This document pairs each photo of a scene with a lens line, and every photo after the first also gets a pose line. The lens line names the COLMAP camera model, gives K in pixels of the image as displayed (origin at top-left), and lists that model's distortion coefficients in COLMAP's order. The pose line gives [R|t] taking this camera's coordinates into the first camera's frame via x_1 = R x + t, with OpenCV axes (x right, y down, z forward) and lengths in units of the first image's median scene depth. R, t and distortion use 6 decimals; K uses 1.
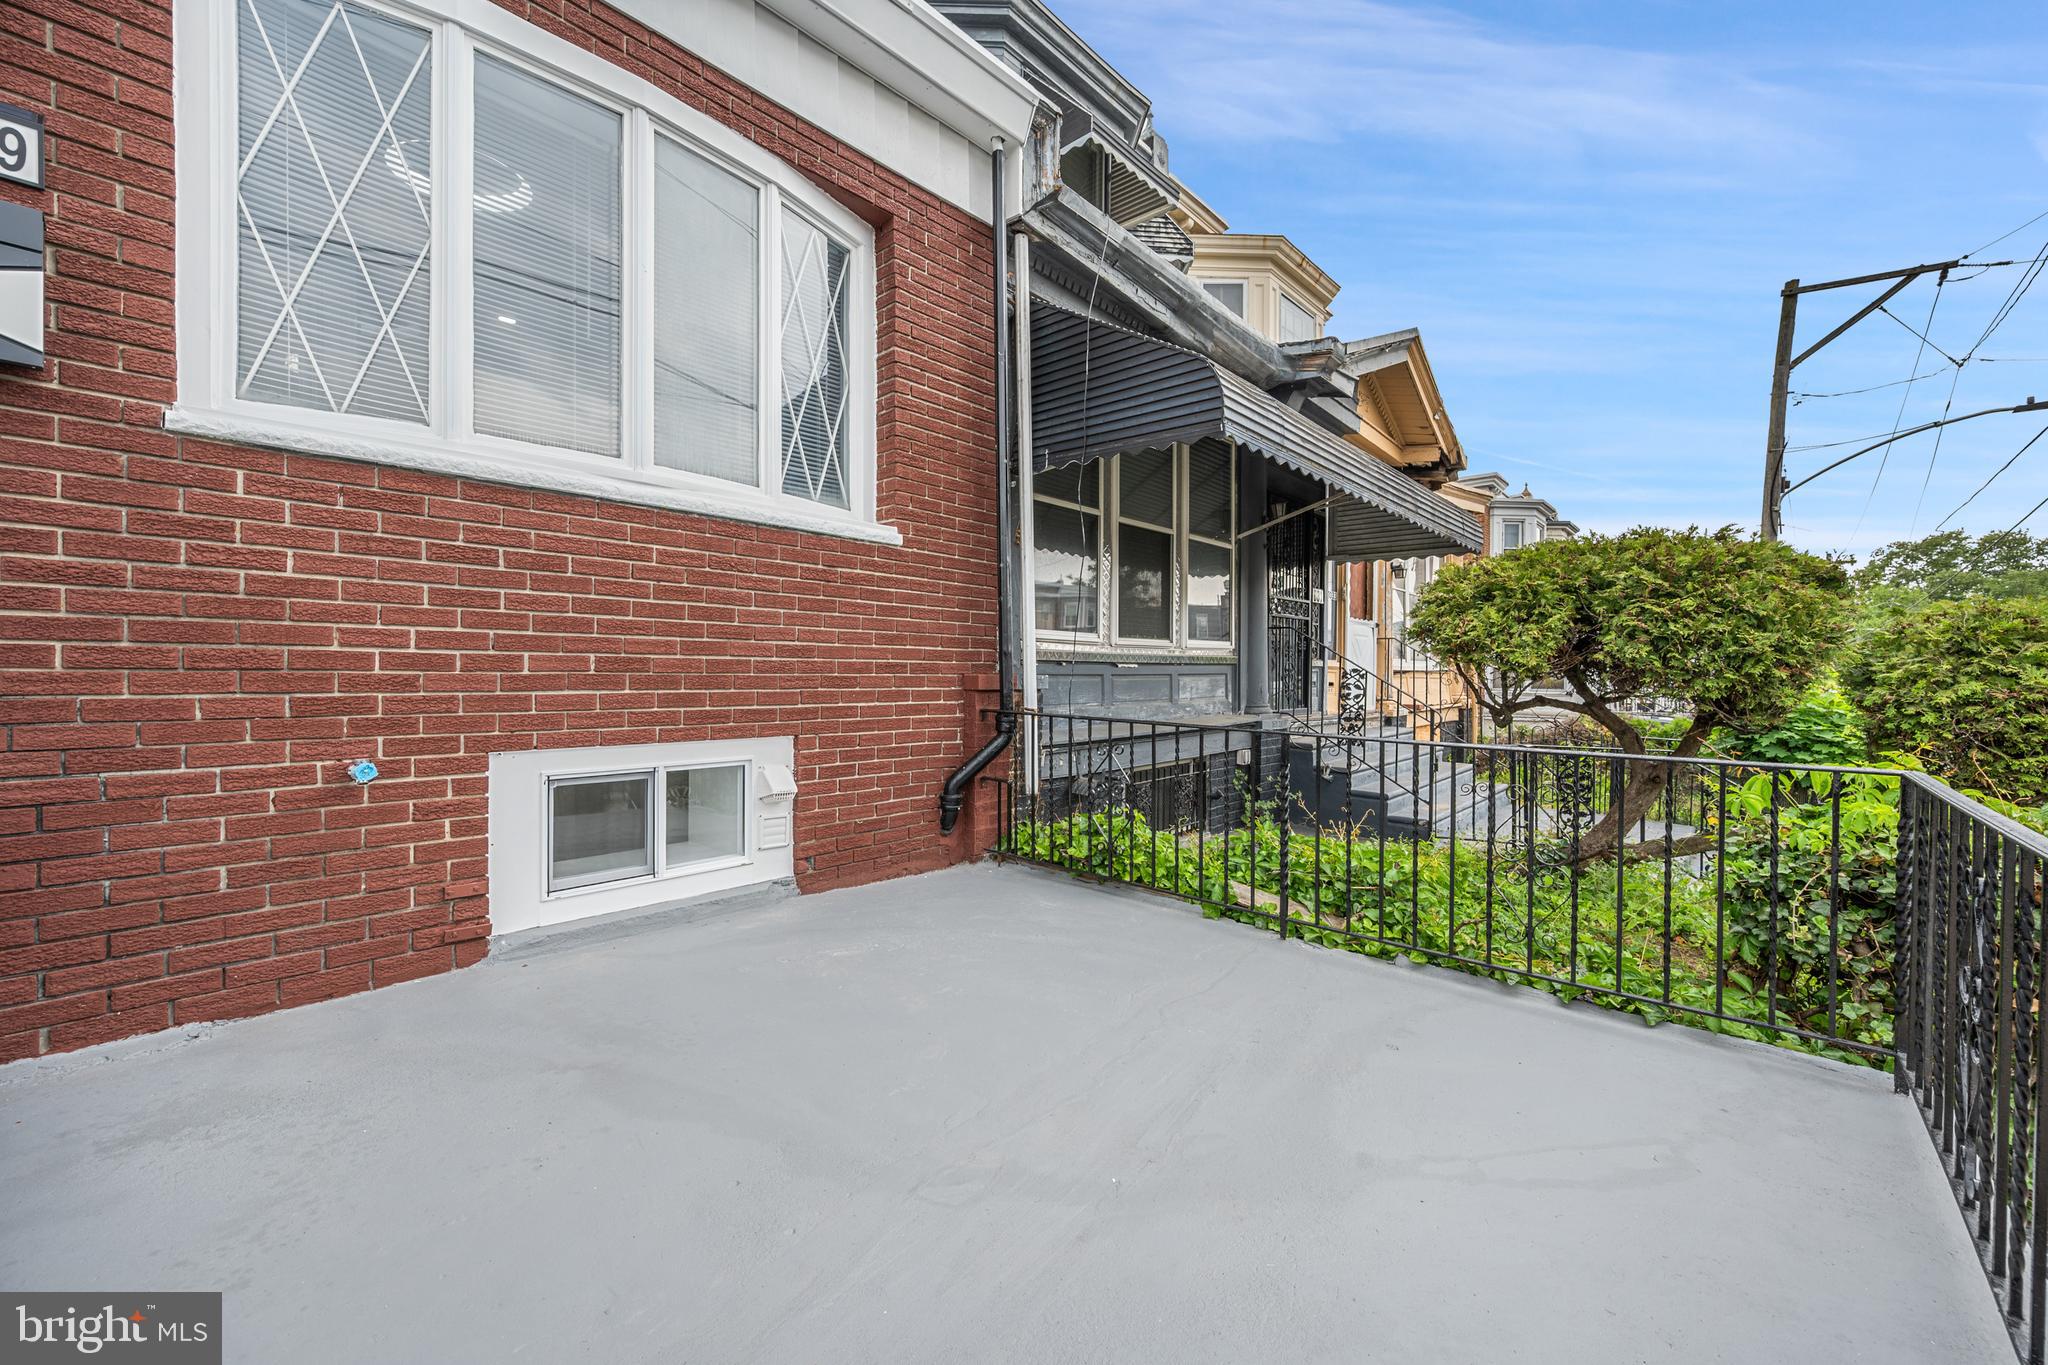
lens RADIAL K [[805.2, 0, 1023.9], [0, 805.2, 682.6], [0, 0, 1]] dist [0.002938, -0.001267]
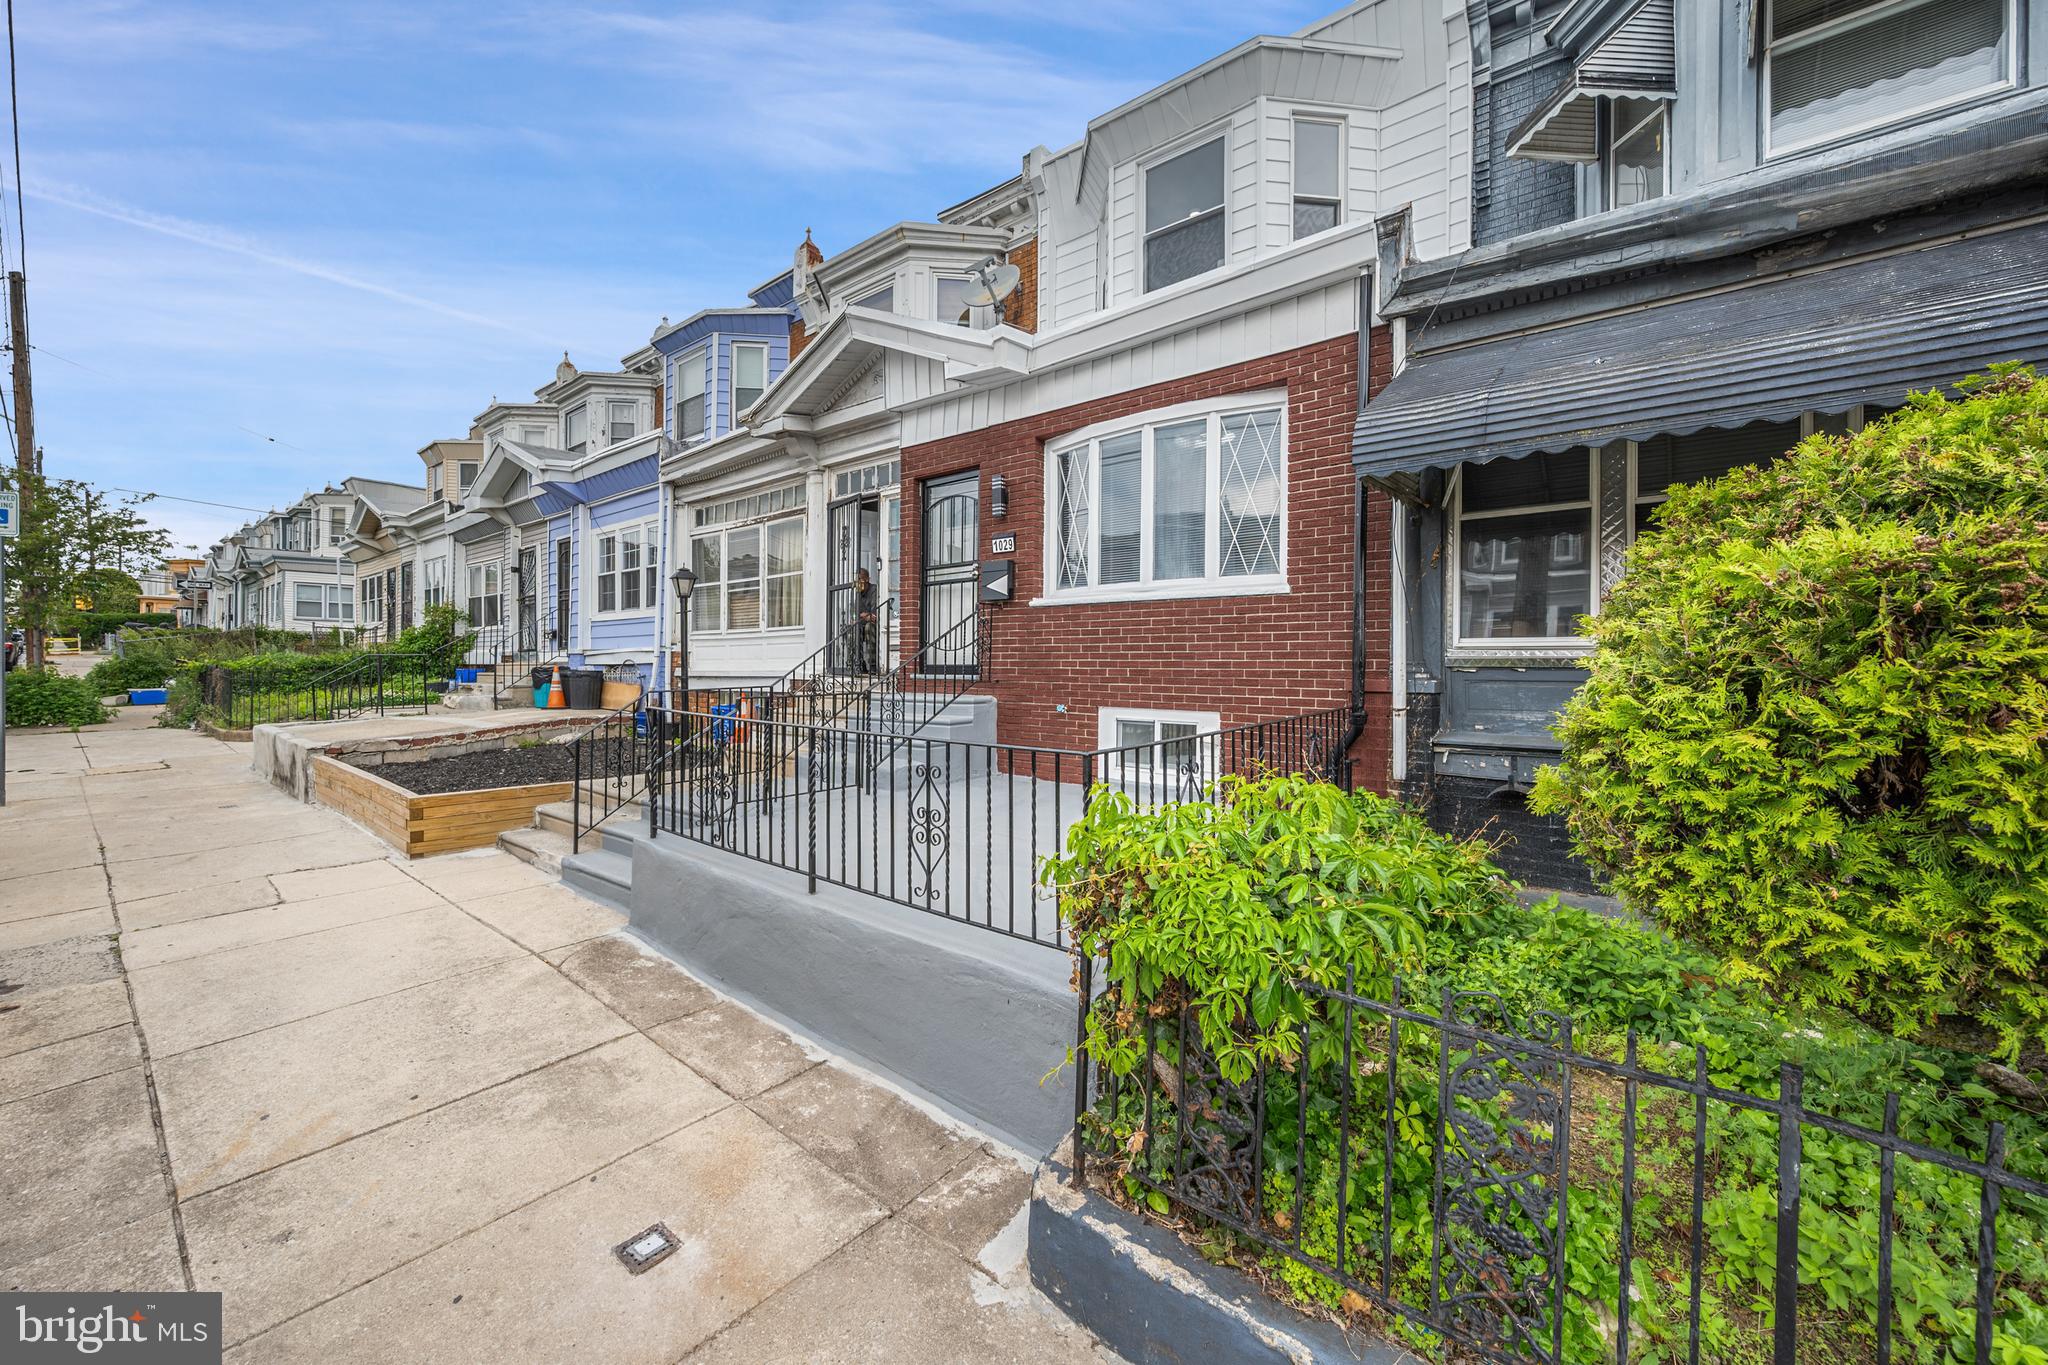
lens RADIAL K [[805.2, 0, 1022.7], [0, 805.2, 679.1], [0, 0, 1]] dist [0.002938, -0.001267]
pose [[0.035457, -0.005691, -0.999355, 1.648715], [-0.028398, 0.999574, -0.006699, 0.019184], [0.998968, 0.028617, 0.035280, 0.558960]]
